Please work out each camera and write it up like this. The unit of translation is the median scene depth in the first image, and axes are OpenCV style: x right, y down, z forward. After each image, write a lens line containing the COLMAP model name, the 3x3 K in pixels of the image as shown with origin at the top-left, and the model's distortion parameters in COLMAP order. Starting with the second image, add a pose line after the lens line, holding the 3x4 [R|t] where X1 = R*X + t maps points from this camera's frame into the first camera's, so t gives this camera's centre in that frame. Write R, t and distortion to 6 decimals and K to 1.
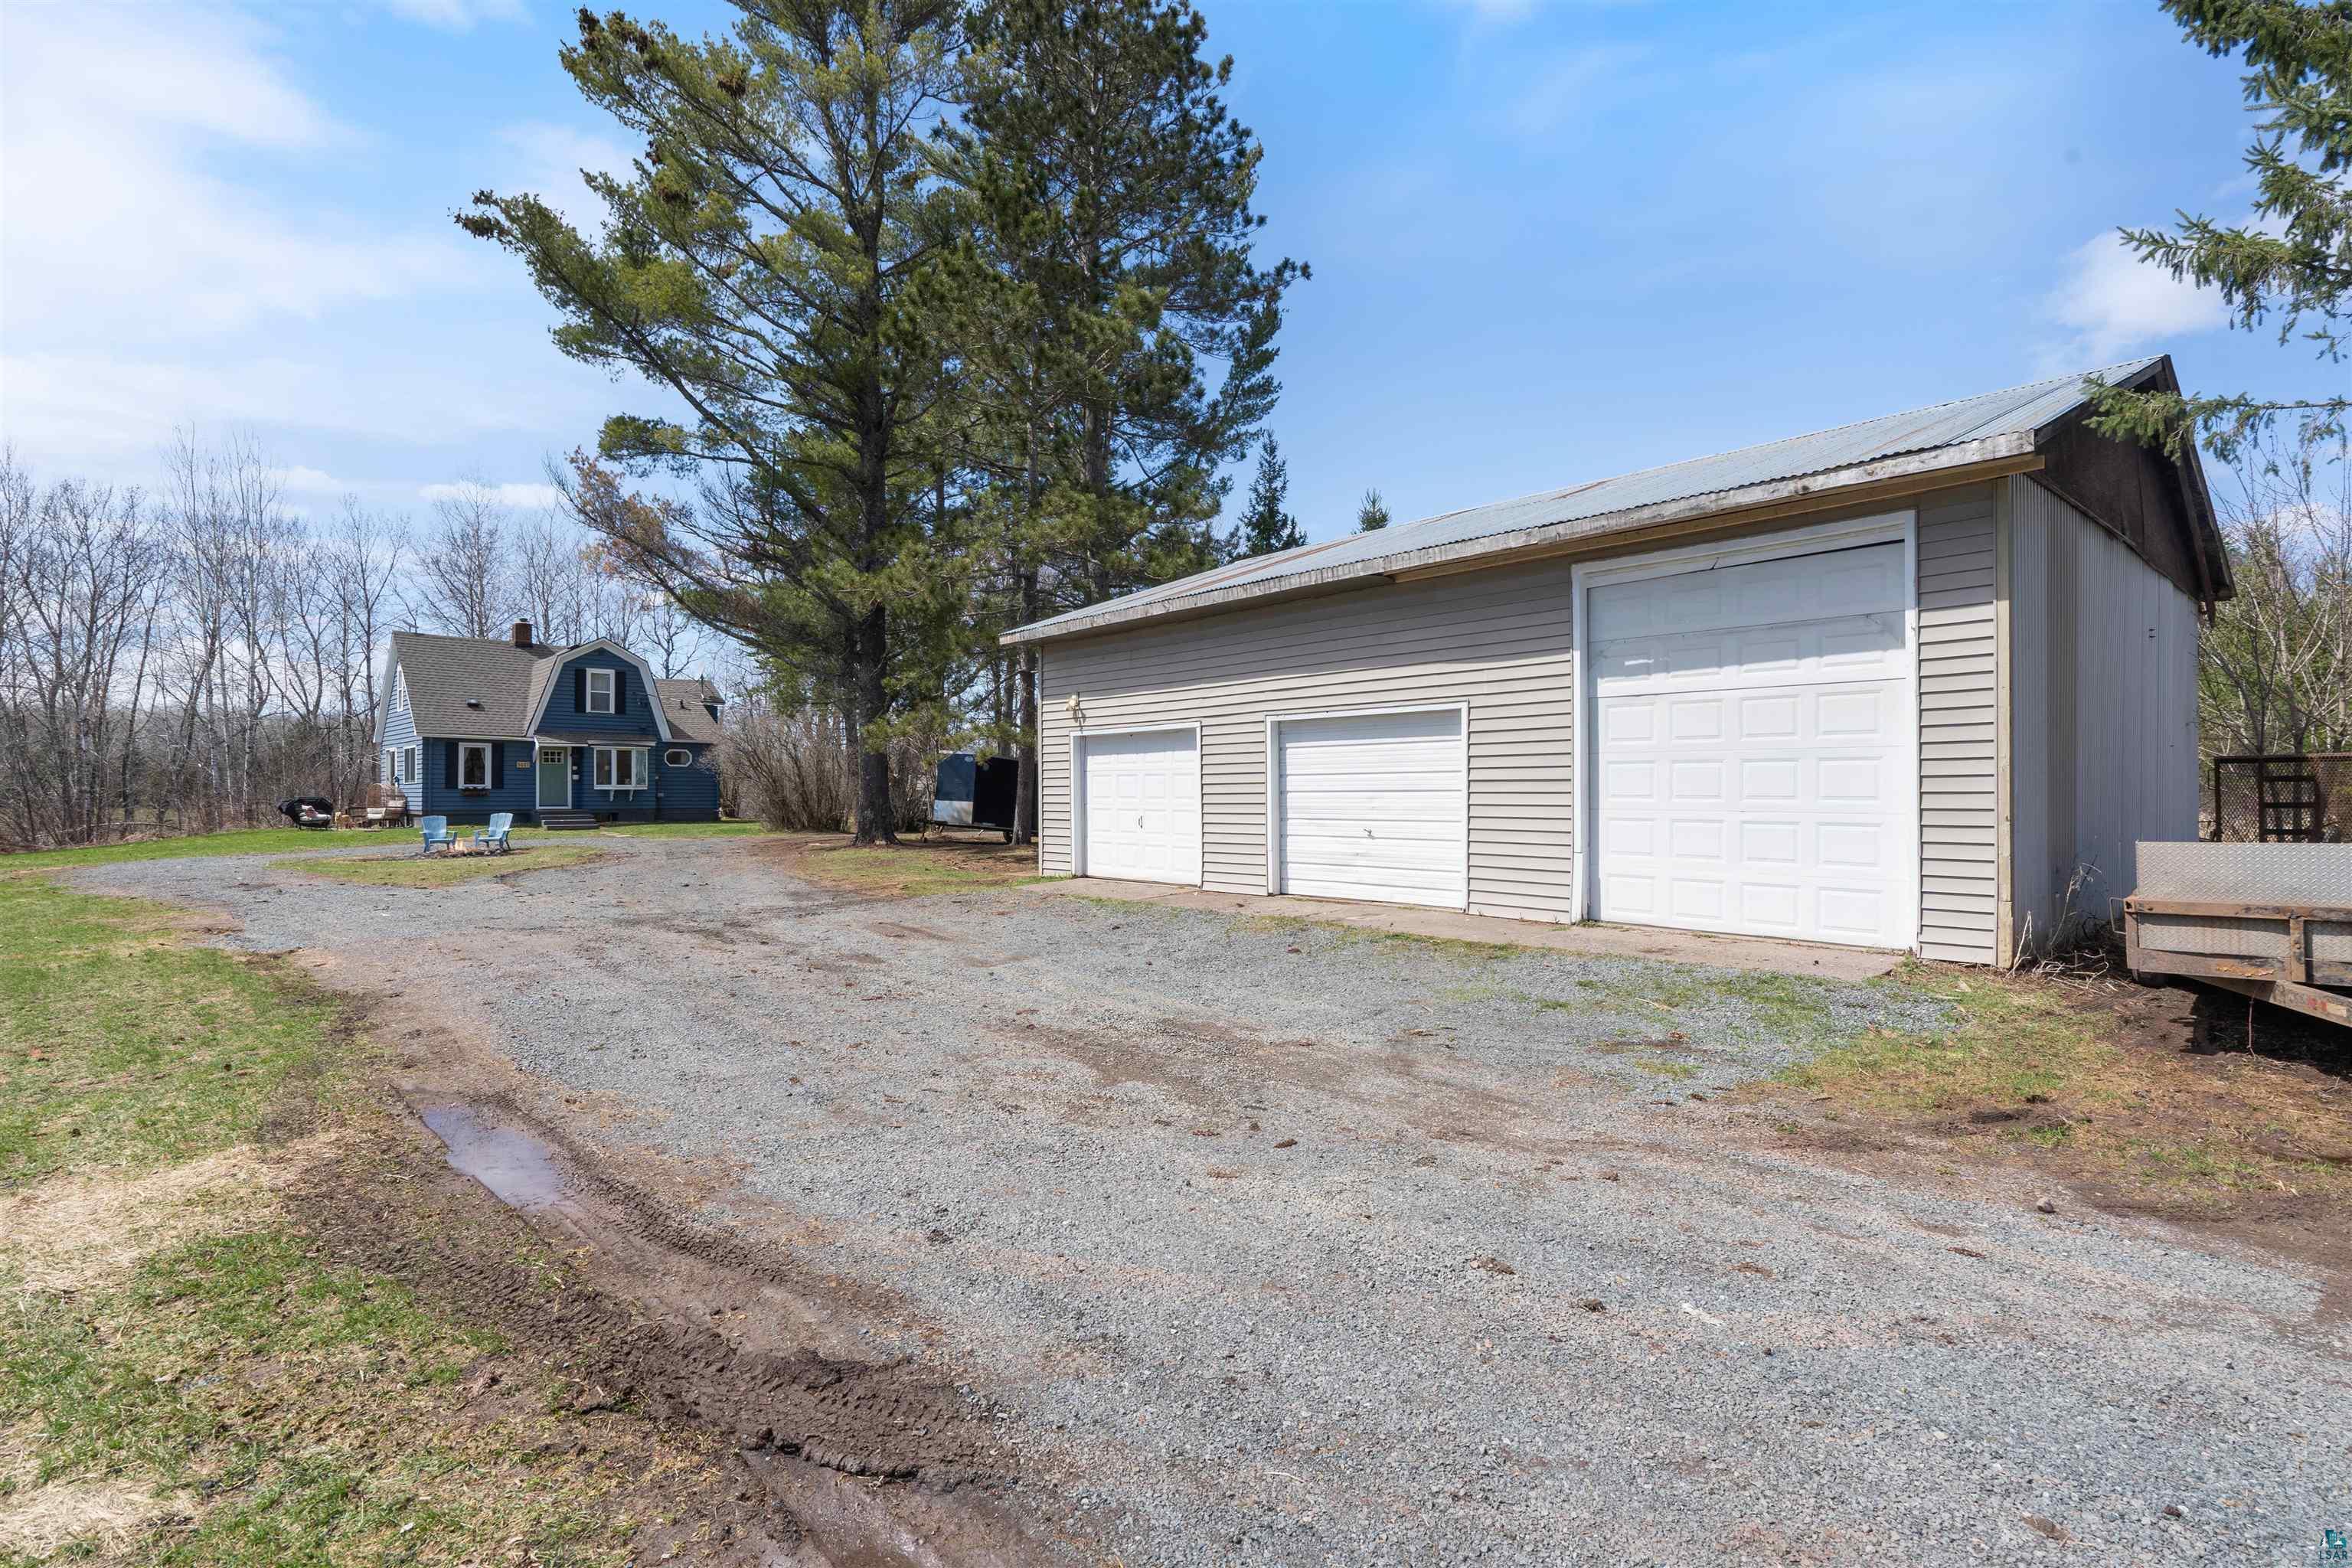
lens RADIAL K [[1097.2, 0, 1151.3], [0, 1097.2, 786.6], [0, 0, 1]] dist [0.000560, 0.001960]
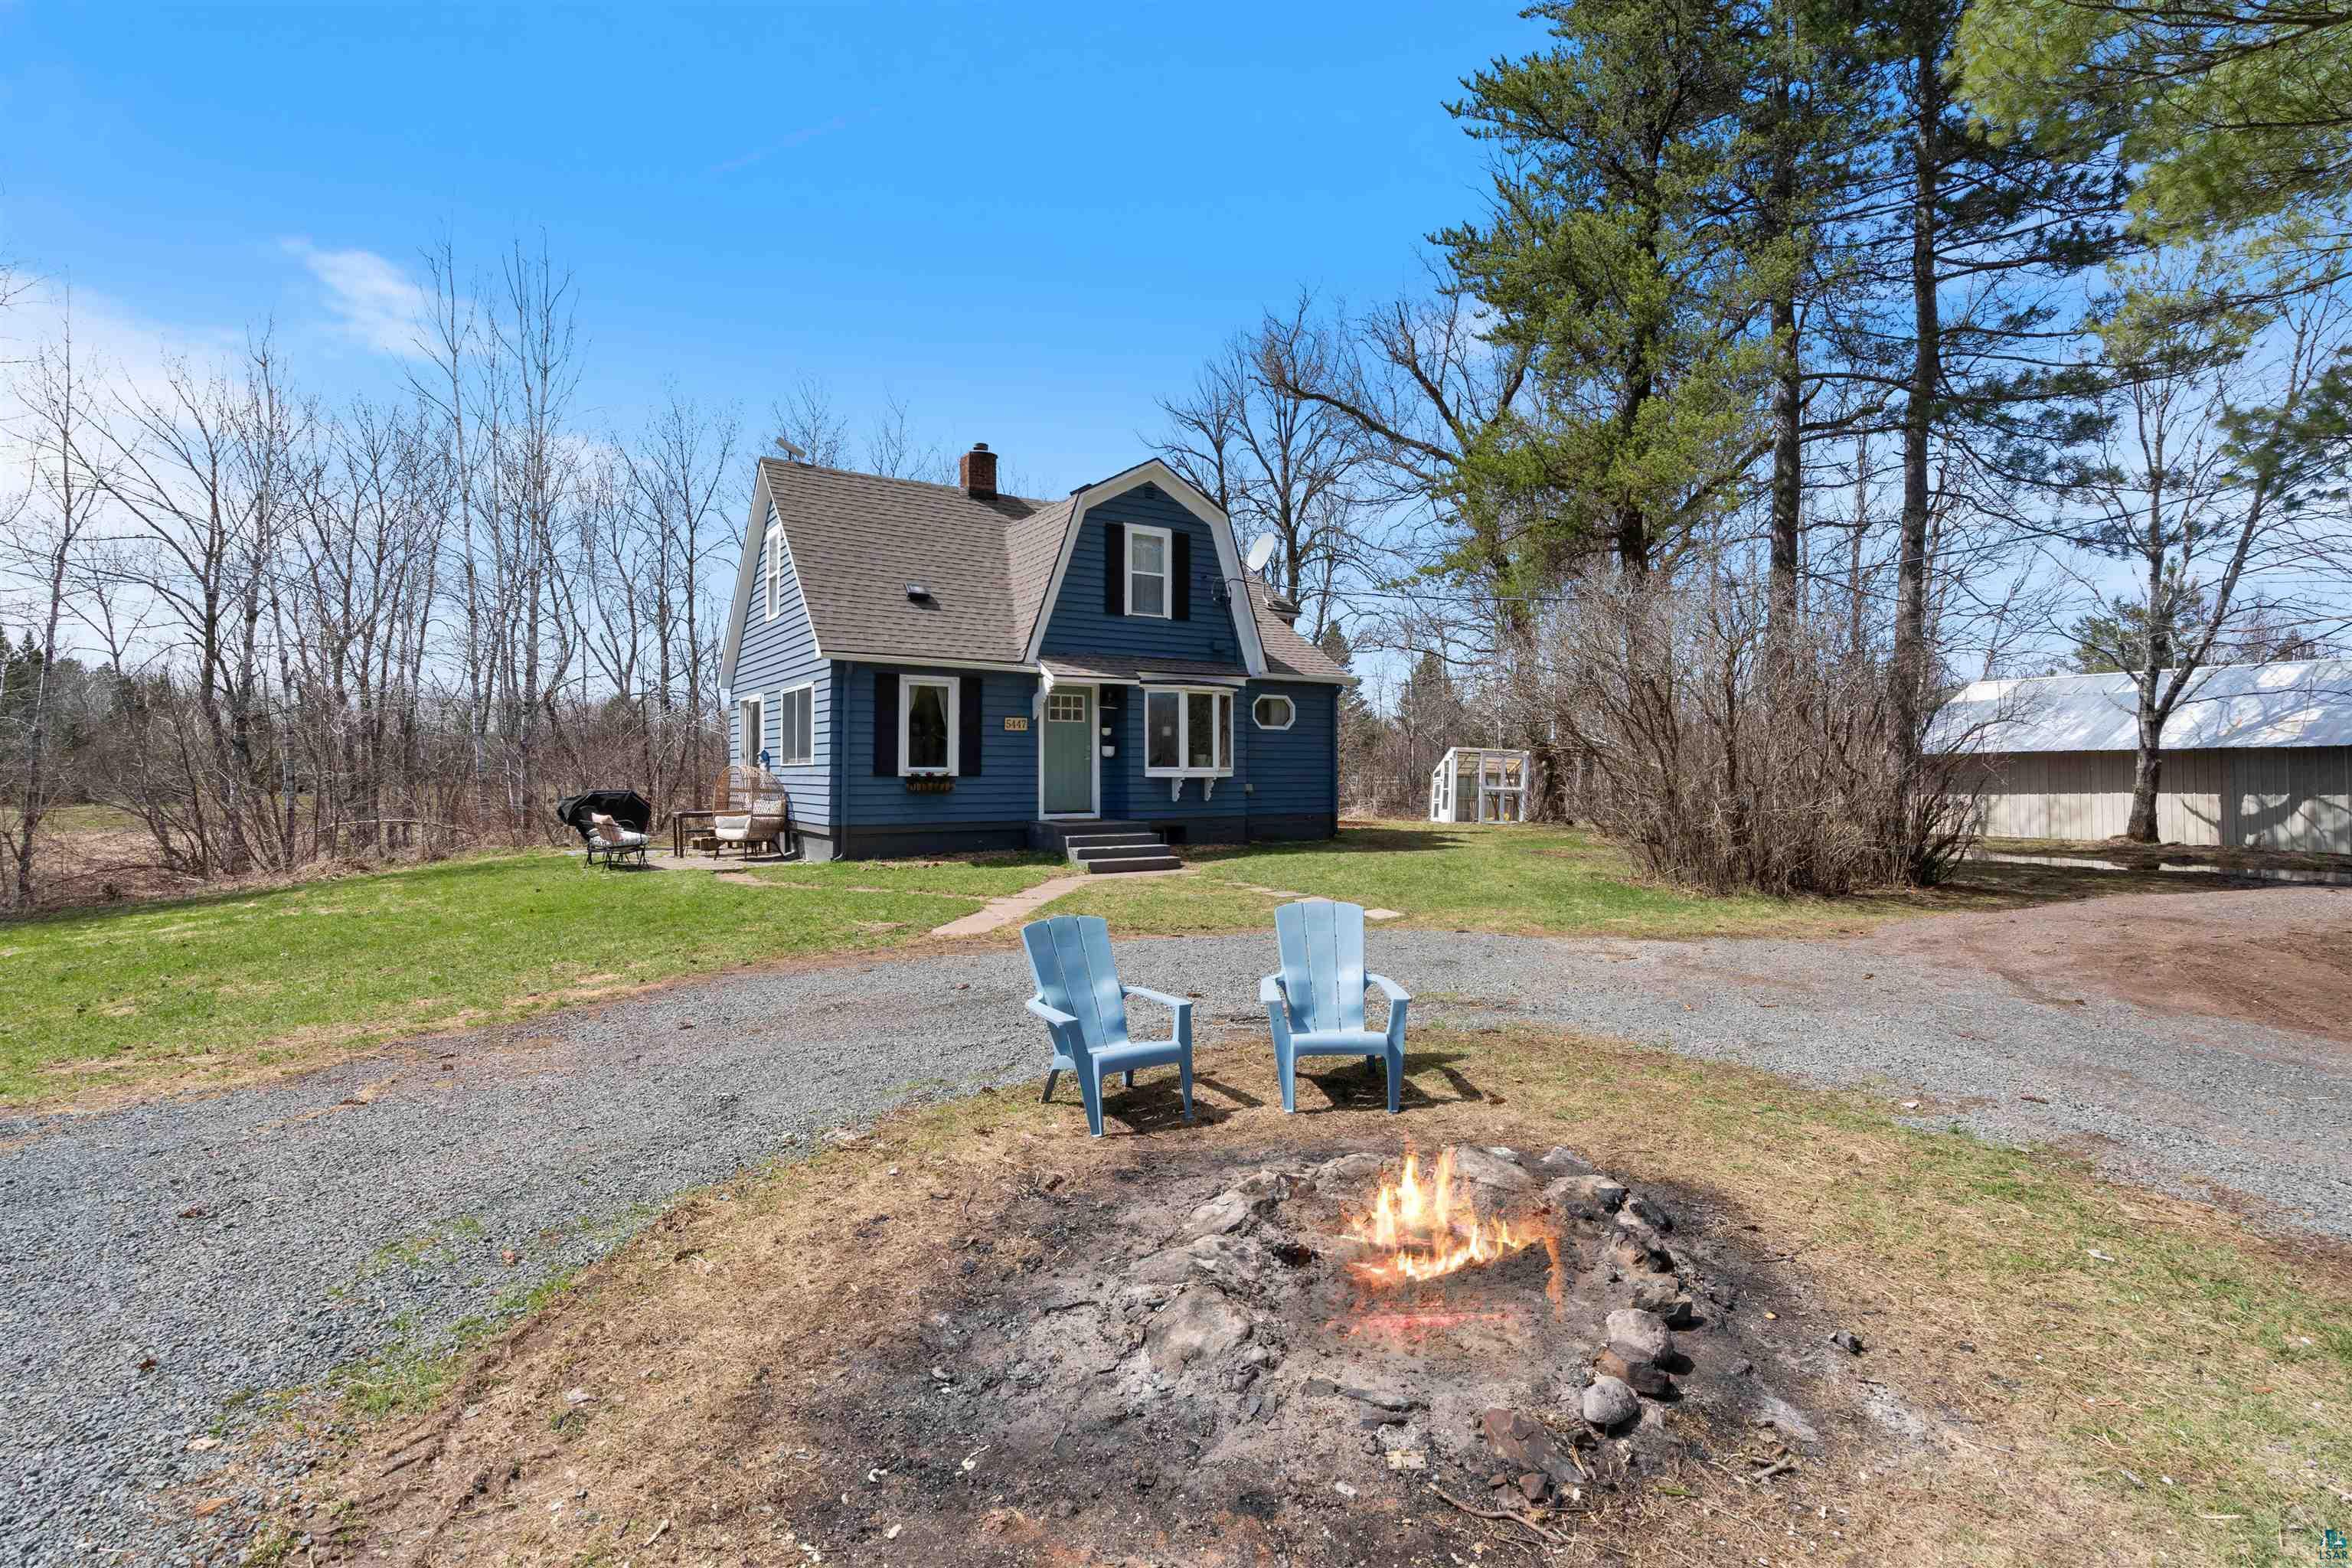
lens RADIAL K [[1097.2, 0, 1190.2], [0, 1097.2, 761.9], [0, 0, 1]] dist [0.000560, 0.001960]
pose [[0.983601, -0.001443, -0.180355, -0.401325], [0.000891, 0.999995, -0.003140, -0.002400], [0.180359, 0.002928, 0.983597, 0.536944]]
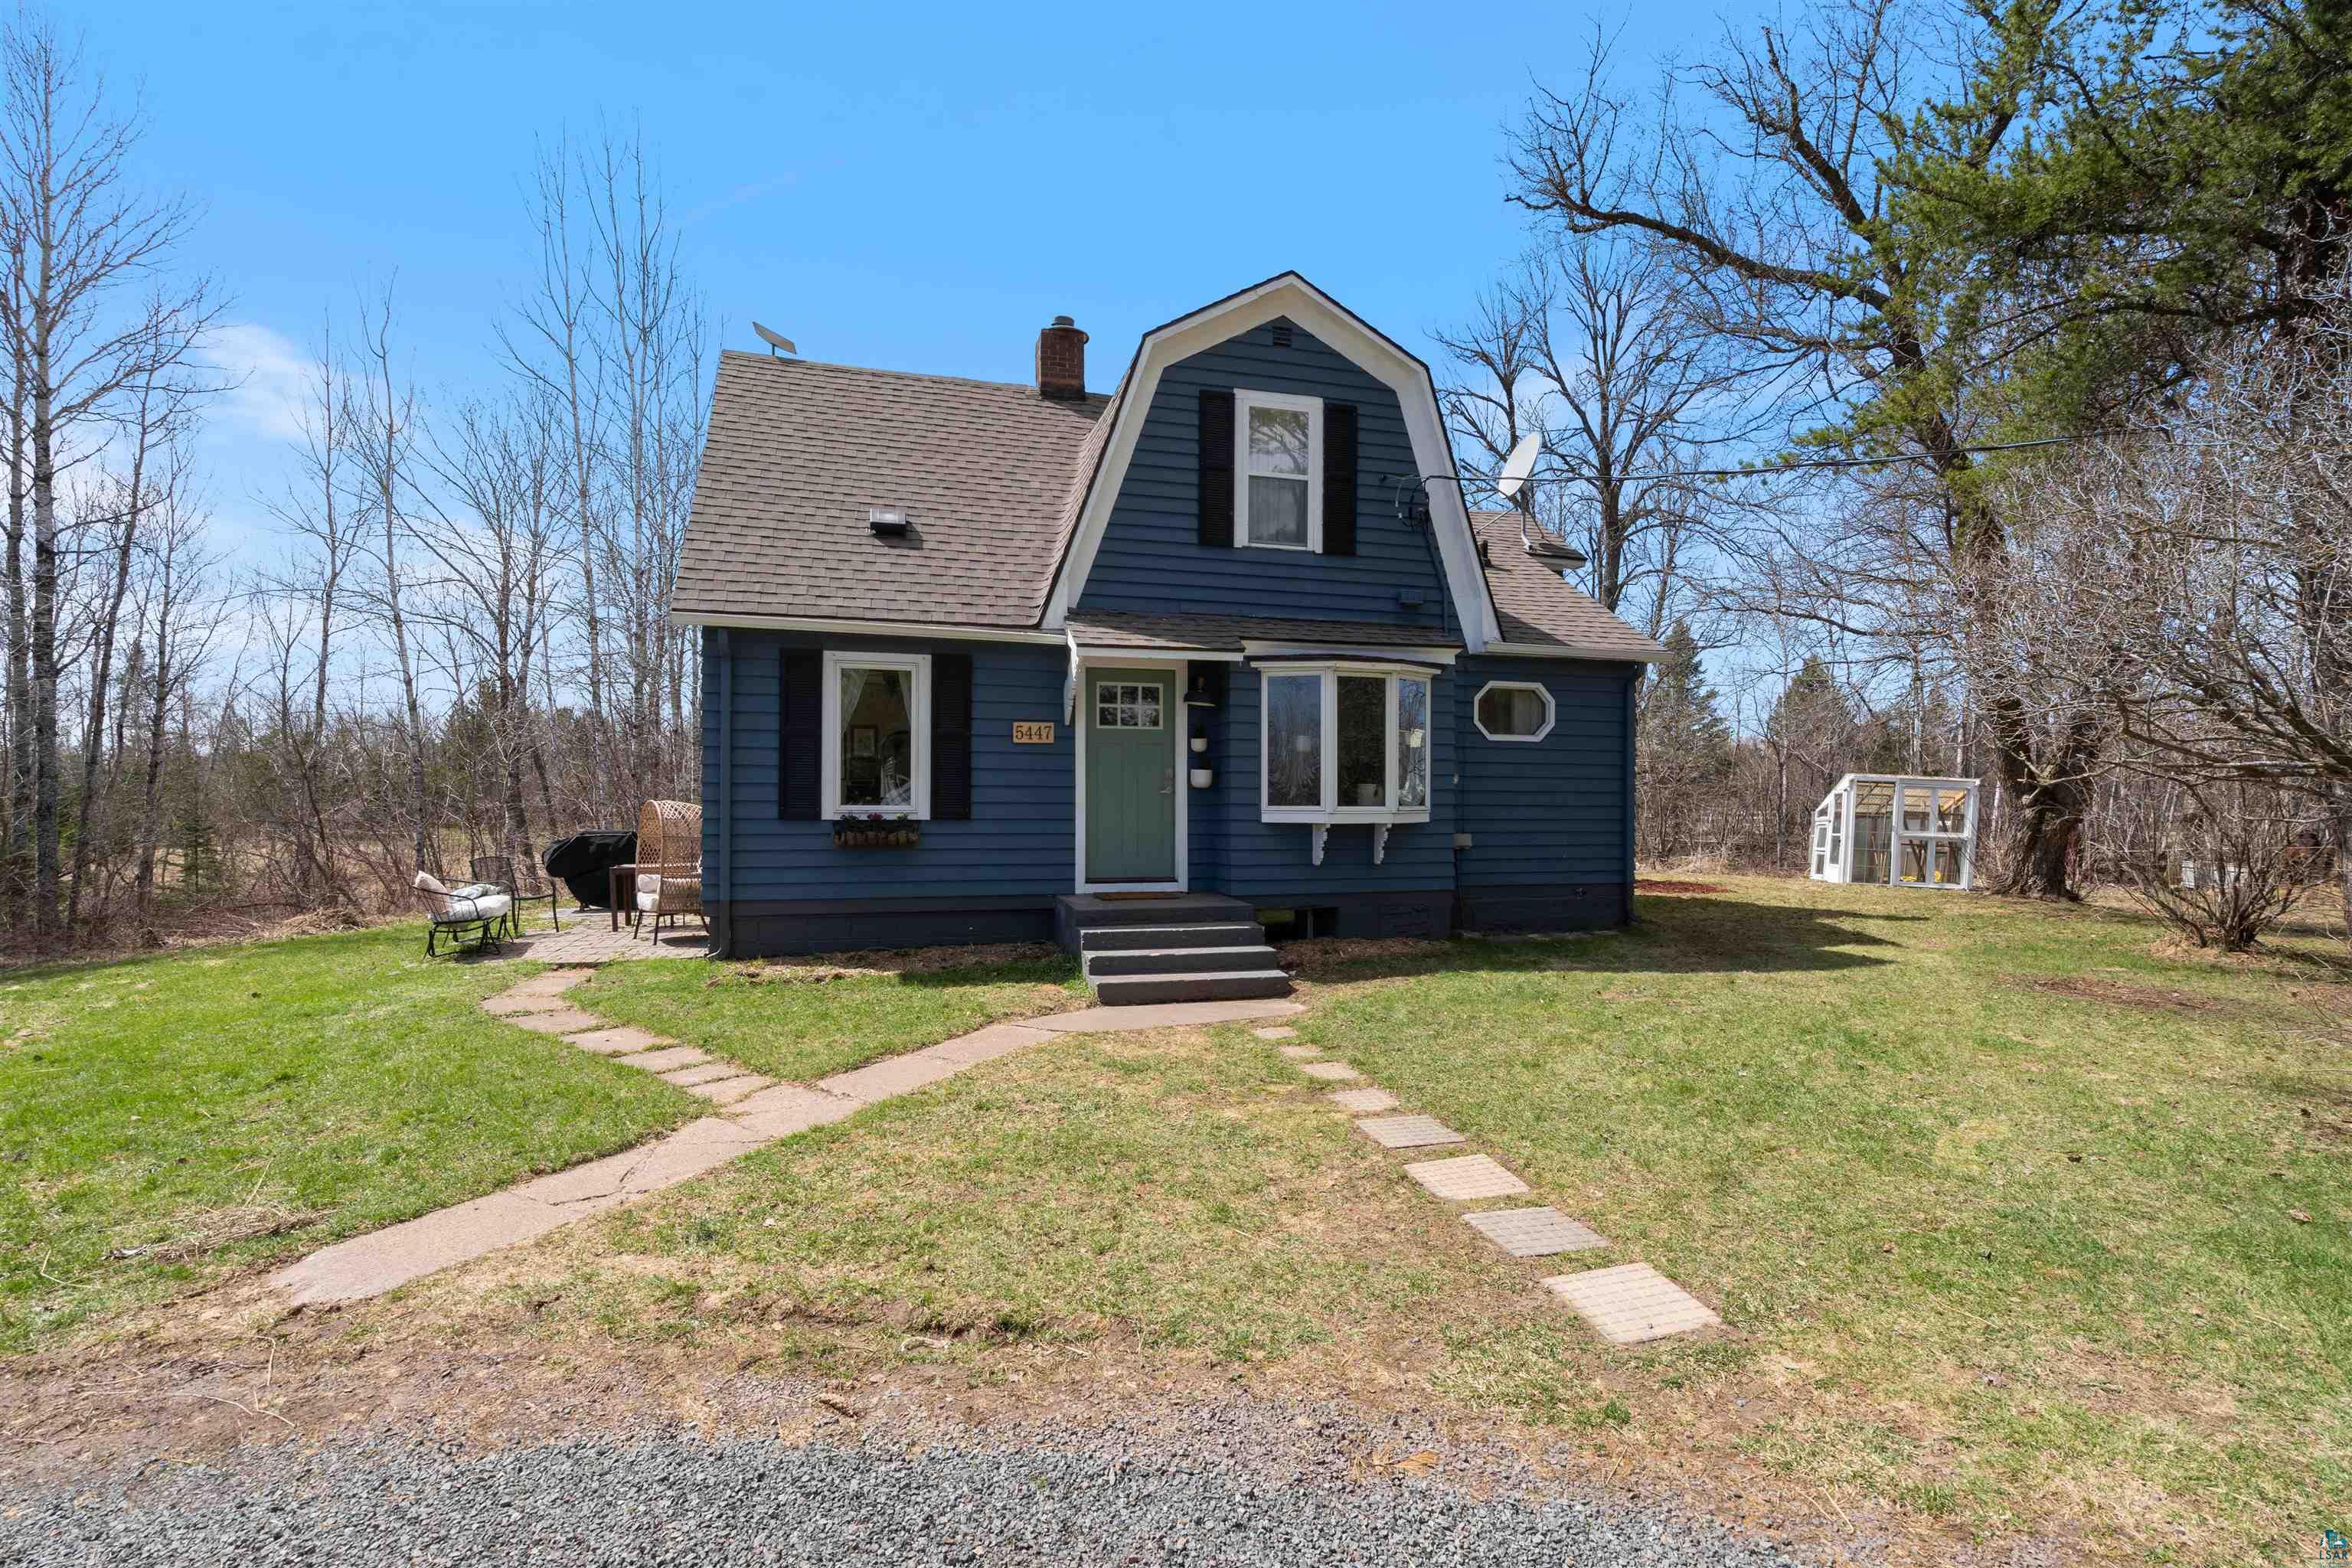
lens RADIAL K [[1097.2, 0, 1177.8], [0, 1097.2, 824.2], [0, 0, 1]] dist [0.000560, 0.001960]
pose [[0.883371, 0.013503, -0.468481, -0.395591], [-0.001622, 0.999667, 0.025756, -0.003965], [0.468672, -0.021993, 0.883098, 0.744345]]
